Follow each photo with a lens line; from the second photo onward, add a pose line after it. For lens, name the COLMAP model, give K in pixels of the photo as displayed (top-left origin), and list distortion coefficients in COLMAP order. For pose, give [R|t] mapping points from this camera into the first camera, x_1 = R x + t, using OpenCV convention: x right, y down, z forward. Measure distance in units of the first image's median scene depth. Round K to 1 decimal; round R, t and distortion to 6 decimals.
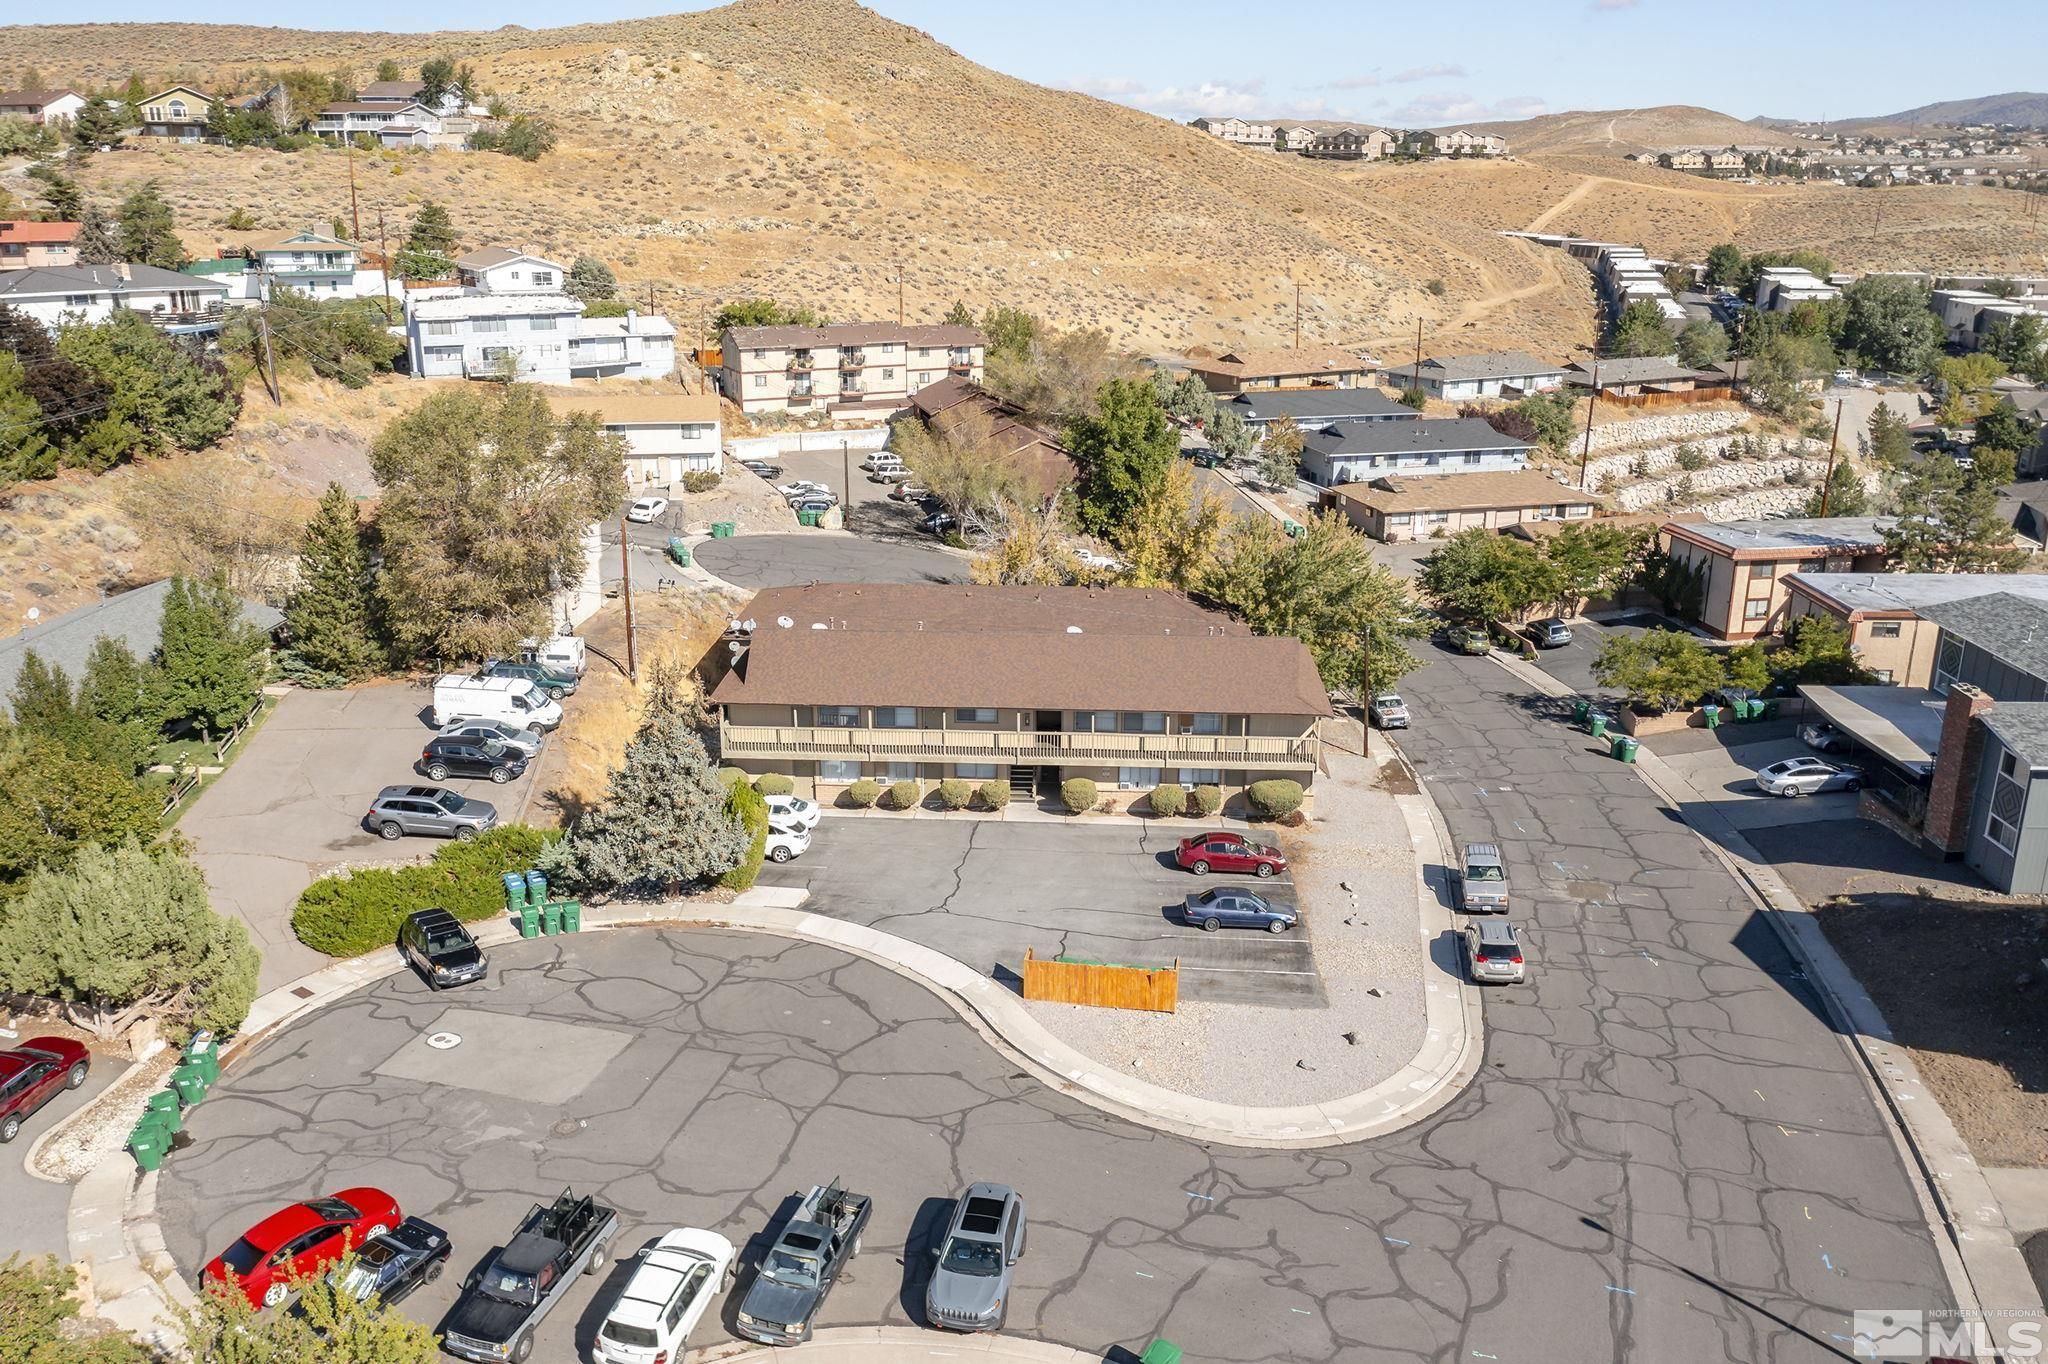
lens RADIAL K [[1633.8, 0, 1004.6], [0, 1633.8, 676.6], [0, 0, 1]] dist [0.007242, 0.022659]
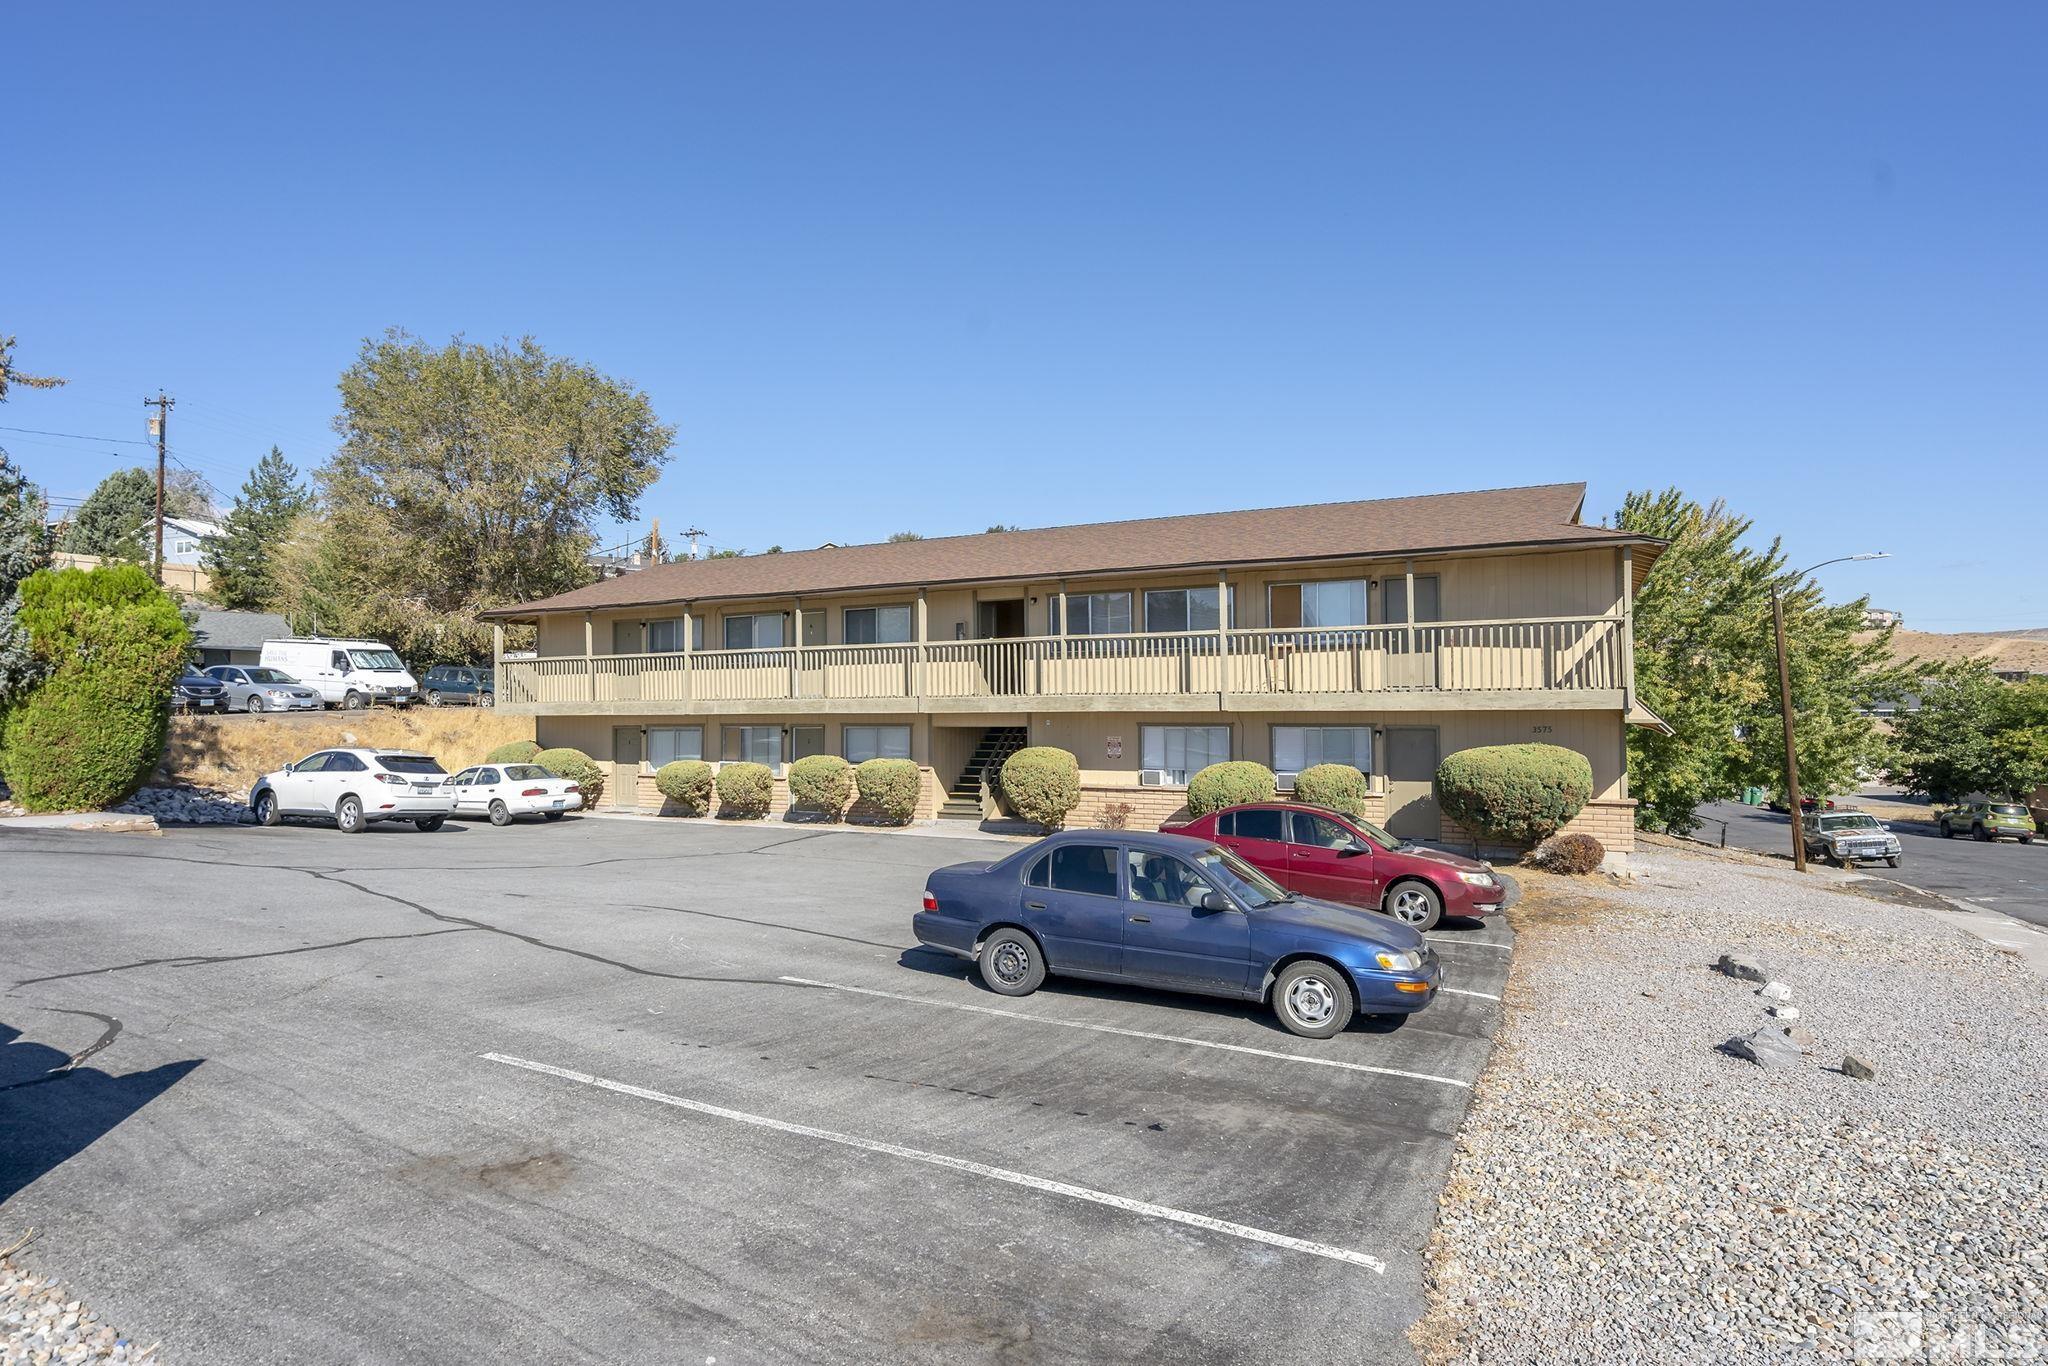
lens RADIAL K [[1071.0, 0, 1015.2], [0, 1071.0, 689.2], [0, 0, 1]] dist [0.014642, -0.004178]
pose [[0.918356, -0.016356, -0.395418, 0.073568], [-0.107792, 0.951032, -0.289687, 0.062883], [0.380793, 0.308659, 0.871623, 0.342230]]
